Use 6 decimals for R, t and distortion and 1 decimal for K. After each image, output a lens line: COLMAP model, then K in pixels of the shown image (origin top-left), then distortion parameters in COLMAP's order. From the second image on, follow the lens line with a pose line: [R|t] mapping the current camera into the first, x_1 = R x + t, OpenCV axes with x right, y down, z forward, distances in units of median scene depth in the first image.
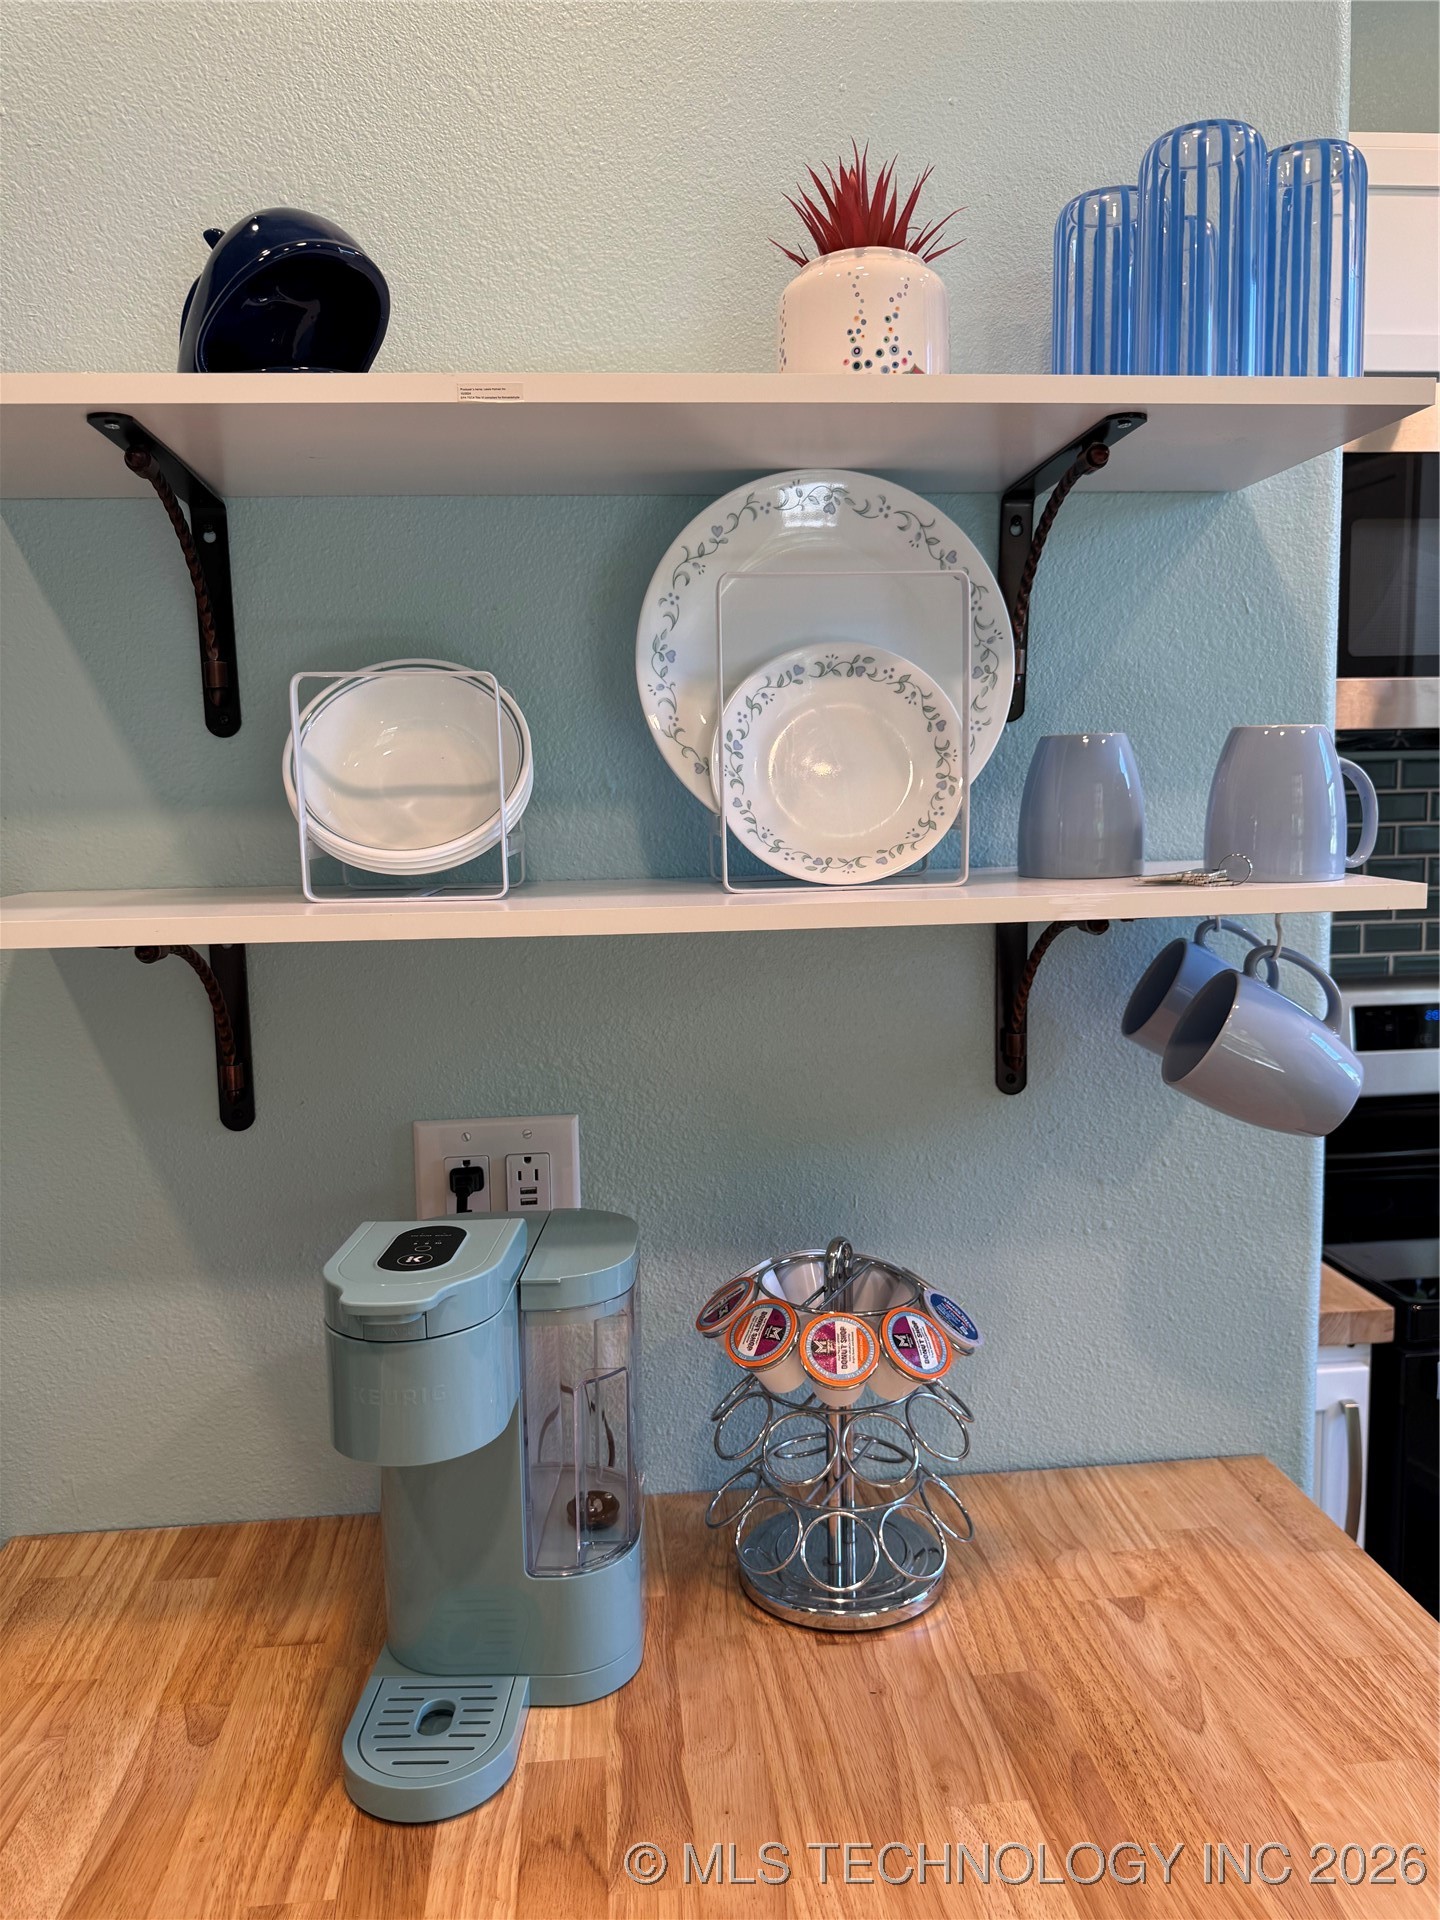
lens RADIAL K [[1417.9, 0, 722.1], [0, 1417.9, 958.5], [0, 0, 1]] dist [0.020322, -0.030031]
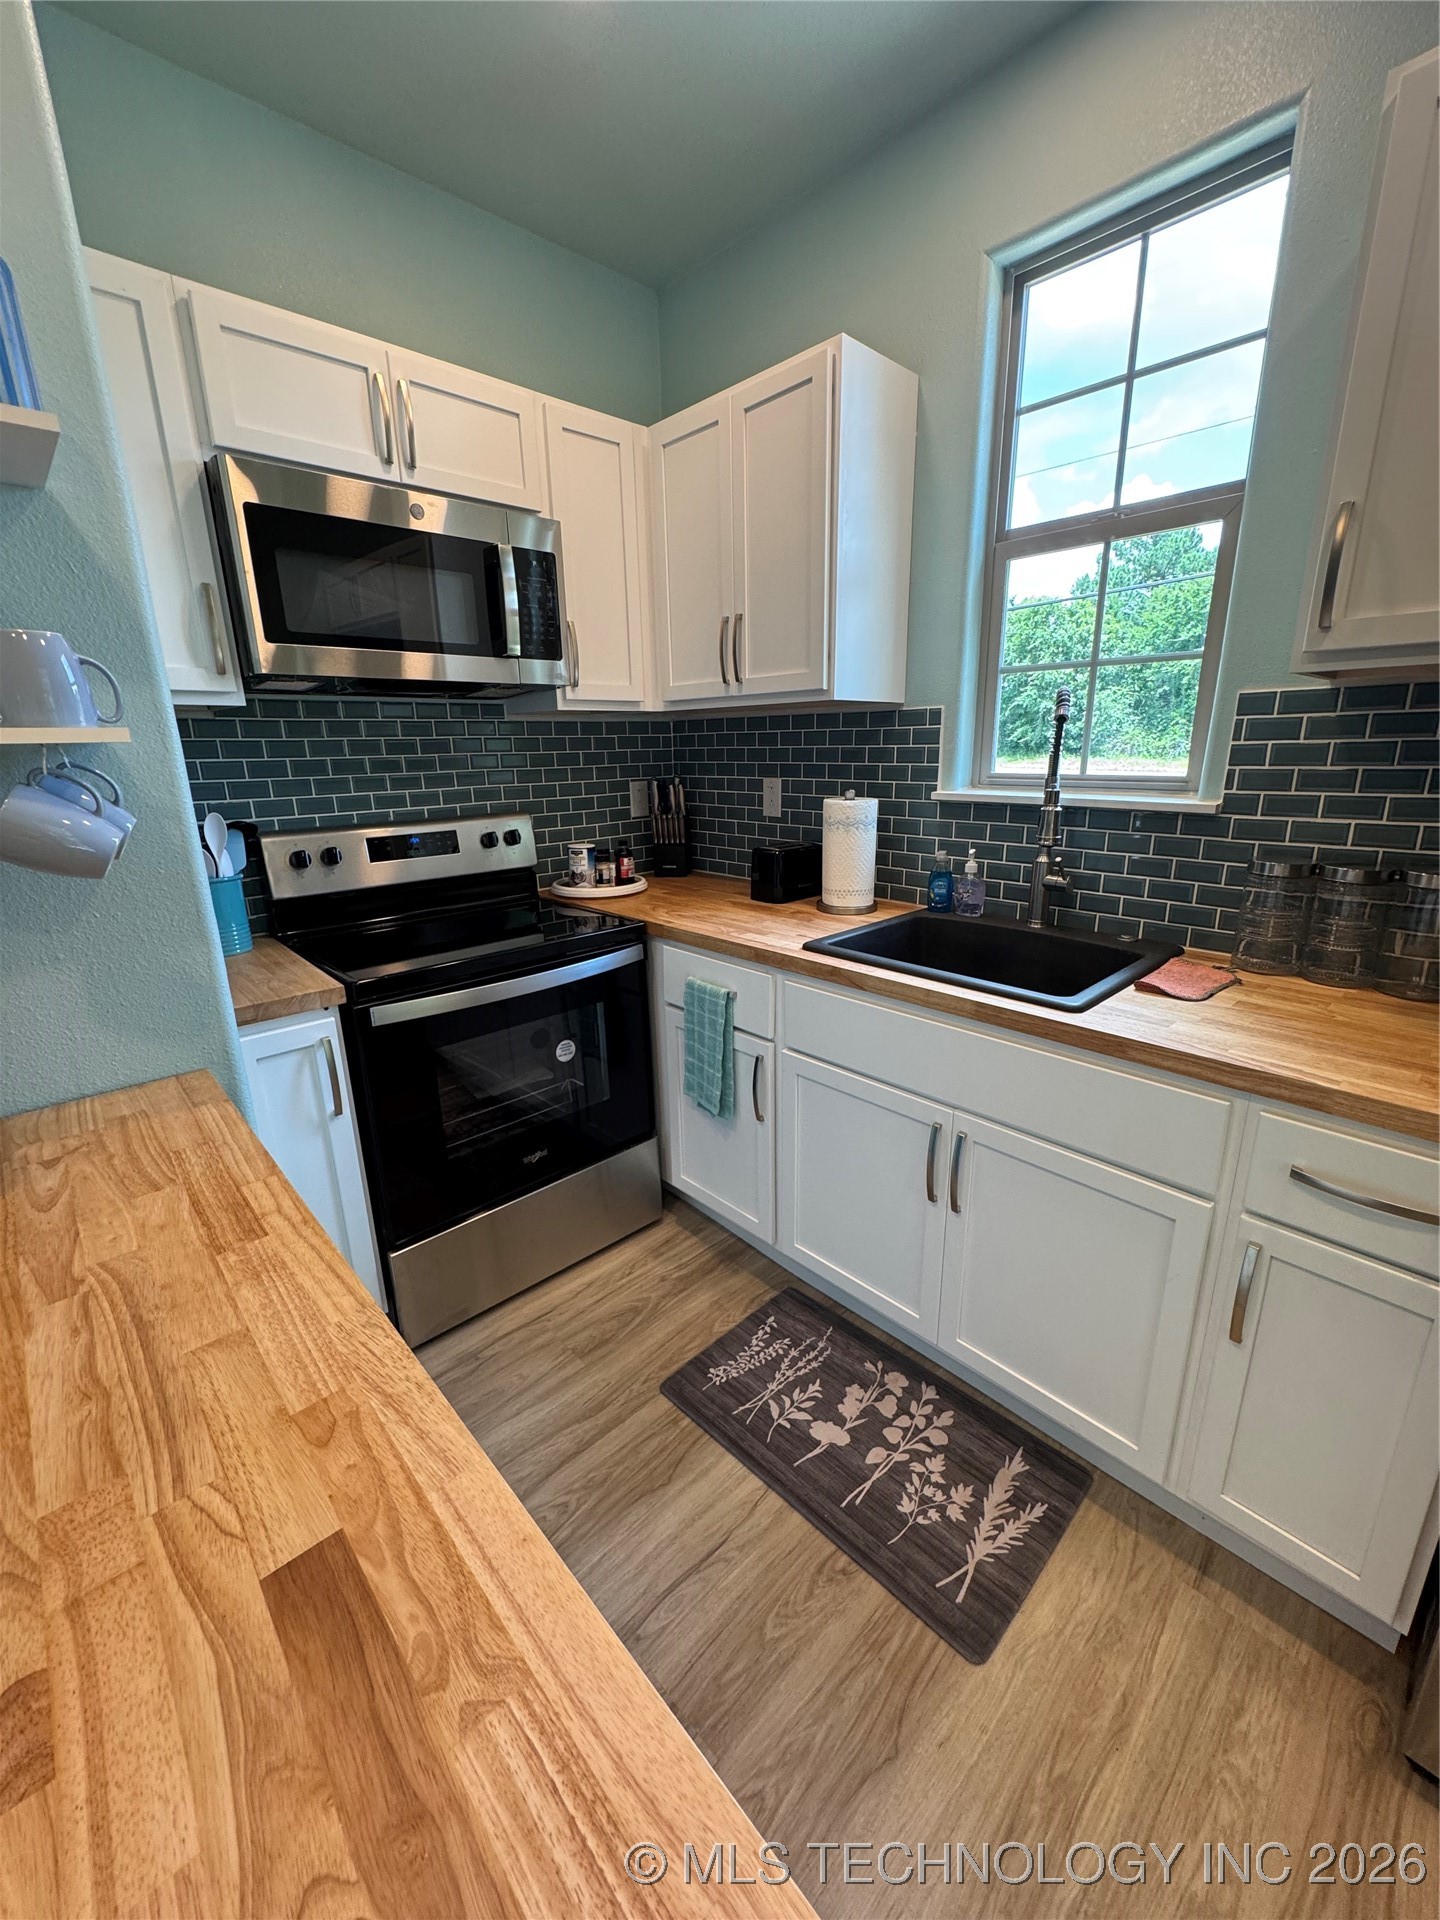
lens RADIAL K [[772.0, 0, 721.6], [0, 772.0, 954.3], [0, 0, 1]] dist [-0.001571, -0.000359]
pose [[0.785946, -0.153568, 0.598920, 0.358165], [0.065032, 0.983823, 0.166922, 0.089088], [-0.614865, -0.092243, 0.783219, -0.190509]]
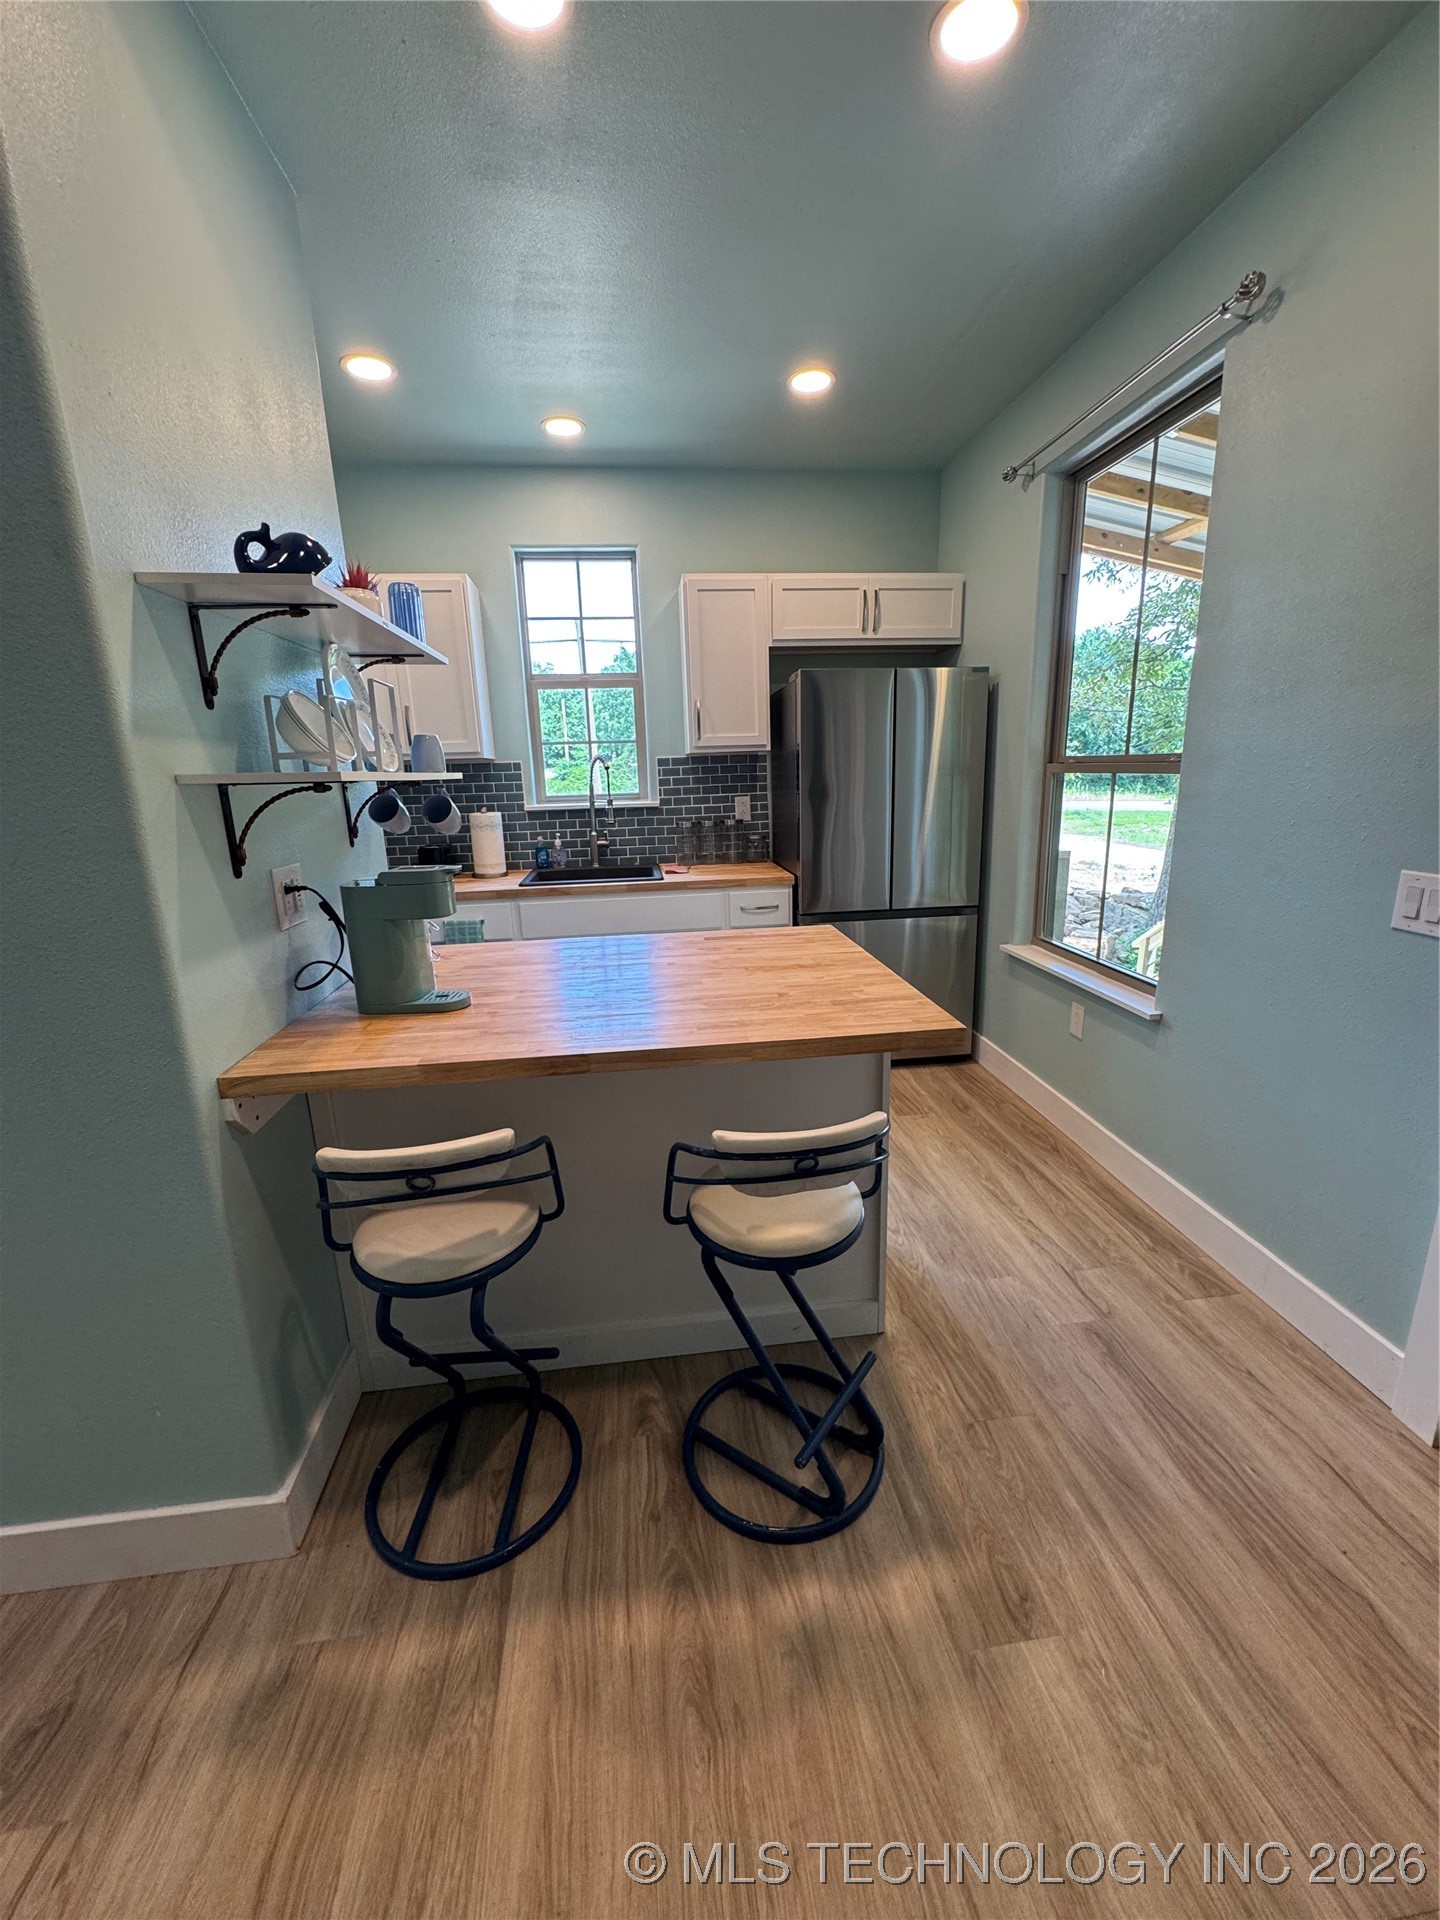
lens RADIAL K [[772.0, 0, 716.2], [0, 772.0, 962.5], [0, 0, 1]] dist [-0.001571, -0.000359]
pose [[-0.023967, -0.223236, 0.974470, -1.488053], [0.138710, 0.964579, 0.224382, 0.066052], [-0.990043, 0.140547, 0.007847, 0.179661]]
